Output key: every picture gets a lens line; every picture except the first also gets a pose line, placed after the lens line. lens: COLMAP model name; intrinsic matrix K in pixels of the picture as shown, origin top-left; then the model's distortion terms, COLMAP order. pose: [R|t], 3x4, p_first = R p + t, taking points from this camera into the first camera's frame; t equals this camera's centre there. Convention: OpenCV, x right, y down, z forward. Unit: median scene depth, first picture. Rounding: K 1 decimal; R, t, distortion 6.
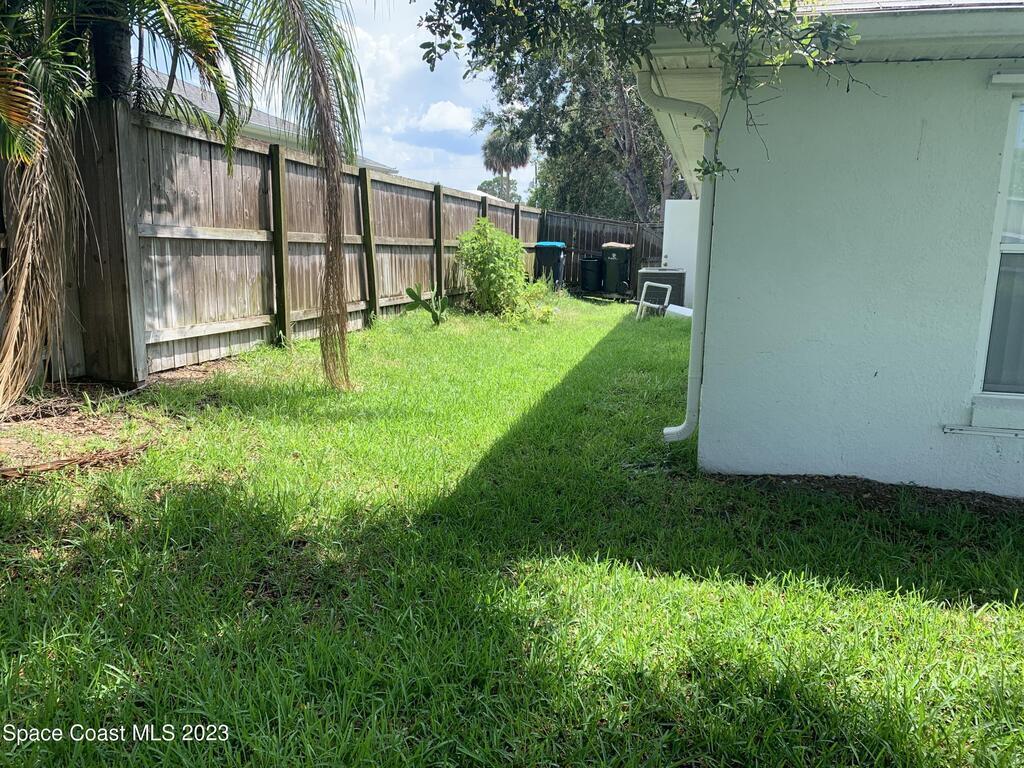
lens RADIAL K [[768.6, 0, 489.5], [0, 768.6, 383.2], [0, 0, 1]] dist [0.041632, -0.062107]
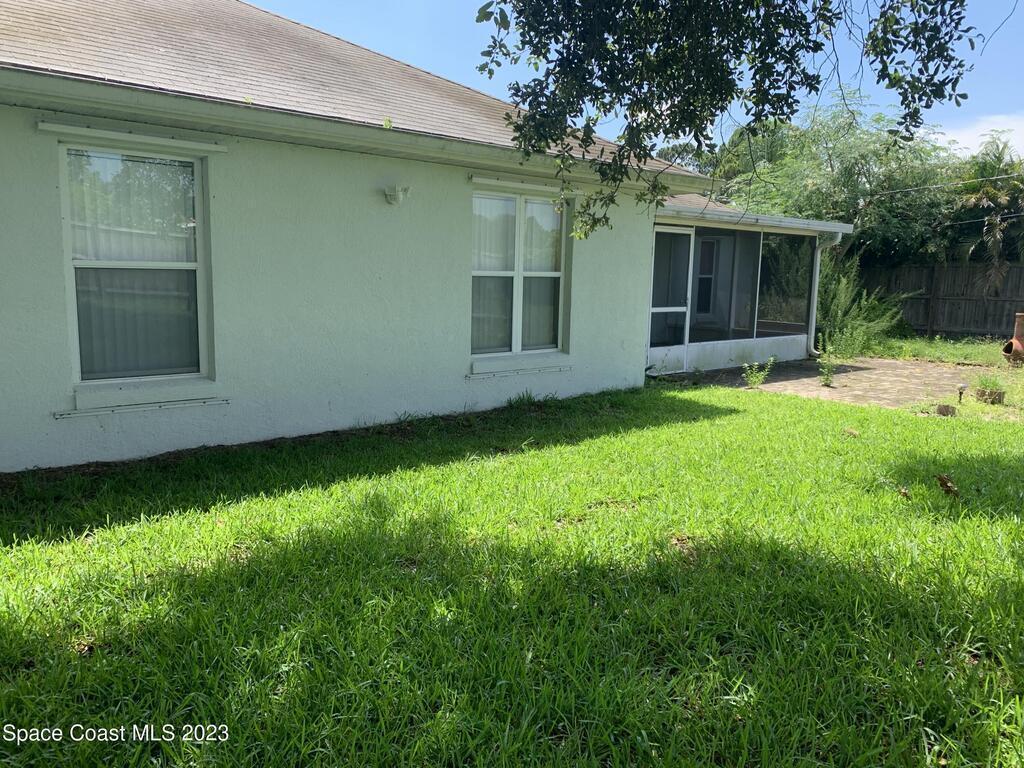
lens RADIAL K [[768.6, 0, 489.5], [0, 768.6, 383.2], [0, 0, 1]] dist [0.041632, -0.062107]
pose [[0.539416, -0.128358, 0.832199, -0.033779], [0.147208, 0.987468, 0.056888, 0.042199], [-0.829072, 0.091820, 0.551552, -0.218047]]
